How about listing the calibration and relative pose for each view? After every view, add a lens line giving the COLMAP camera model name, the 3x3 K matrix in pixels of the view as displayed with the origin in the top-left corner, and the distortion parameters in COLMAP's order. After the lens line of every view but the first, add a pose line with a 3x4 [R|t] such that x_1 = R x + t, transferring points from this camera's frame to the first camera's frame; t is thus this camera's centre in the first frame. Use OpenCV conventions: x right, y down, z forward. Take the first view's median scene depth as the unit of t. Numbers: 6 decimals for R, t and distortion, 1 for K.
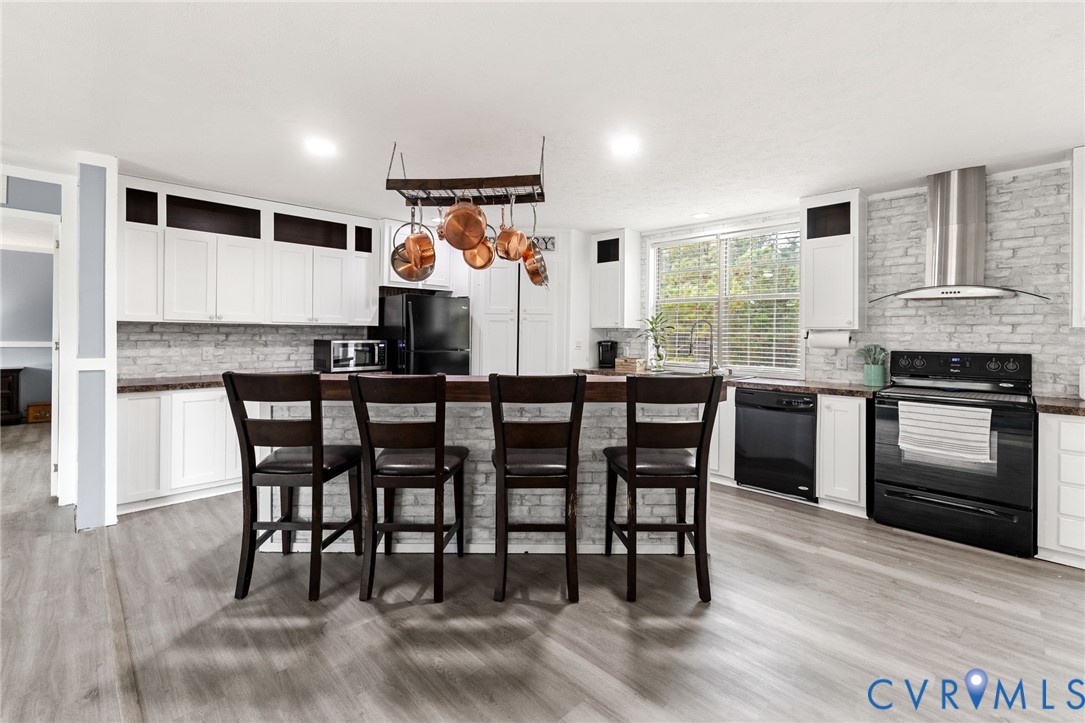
lens RADIAL K [[472.7, 0, 533.4], [0, 472.7, 336.7], [0, 0, 1]] dist [-0.001134, 0.000114]
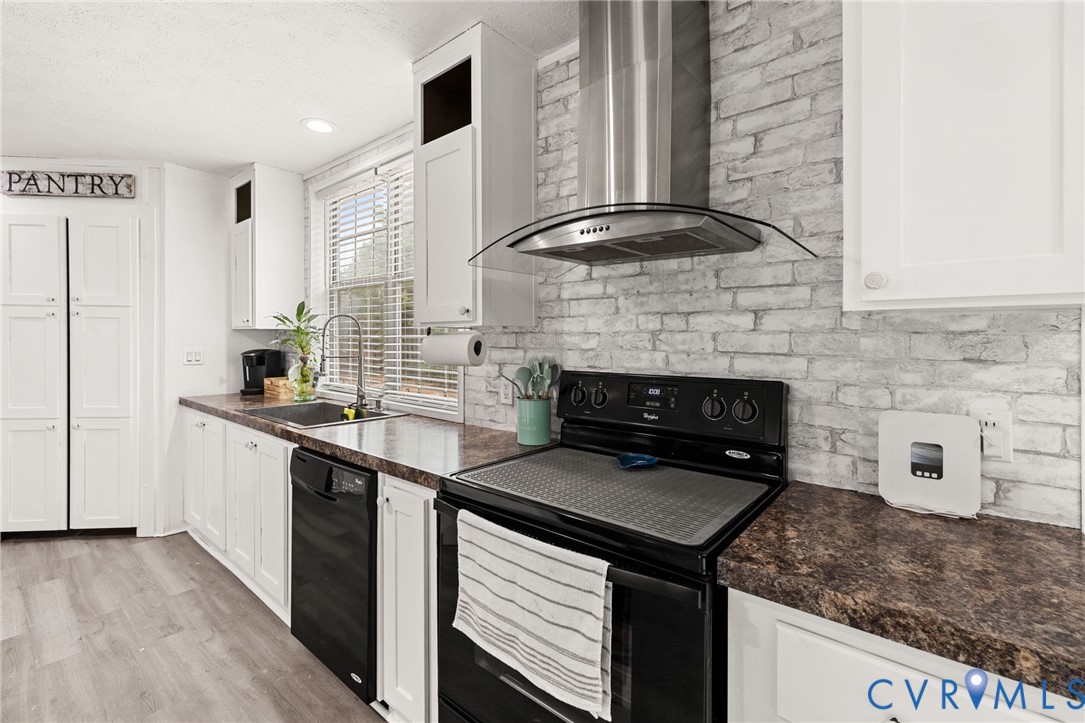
lens RADIAL K [[470.6, 0, 535.4], [0, 470.6, 342.4], [0, 0, 1]] dist [-0.002041, 0.000381]
pose [[0.995354, -0.007669, 0.095974, 0.720877], [0.007605, 0.999971, 0.001027, 0.000782], [-0.095979, -0.000292, 0.995383, 0.552636]]
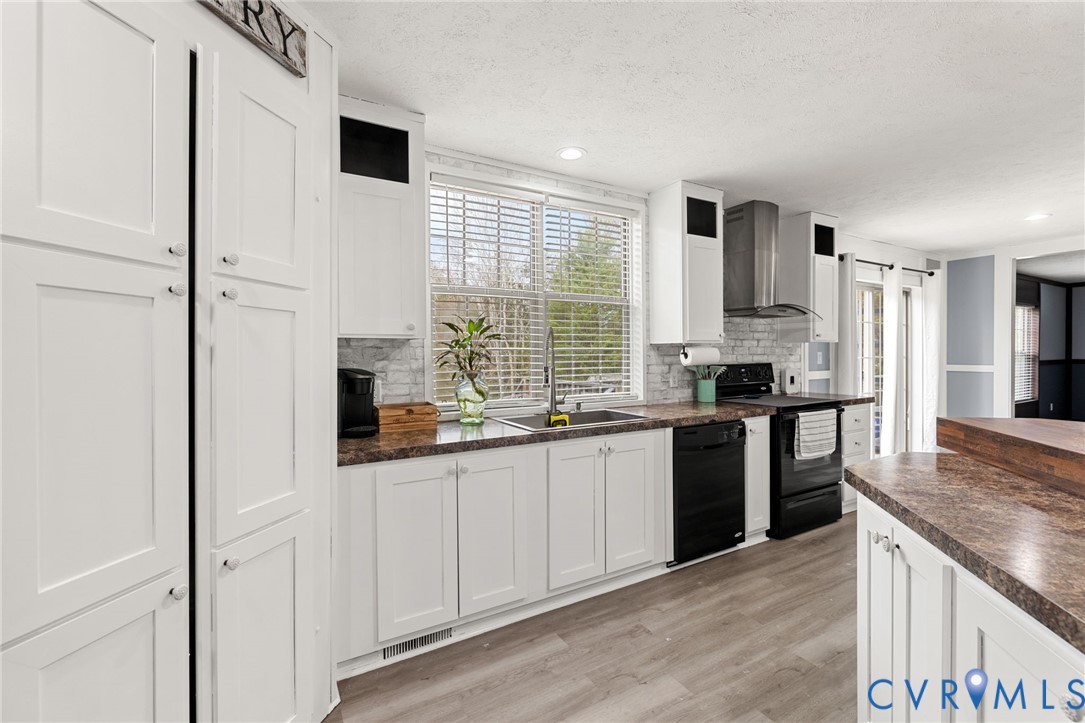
lens RADIAL K [[471.1, 0, 540.5], [0, 471.1, 354.8], [0, 0, 1]] dist [-0.000841, 0.000067]
pose [[0.245892, -0.021992, 0.969048, -0.316907], [0.010912, 0.999742, 0.019920, -0.016038], [-0.969236, 0.005676, 0.246069, 1.164134]]
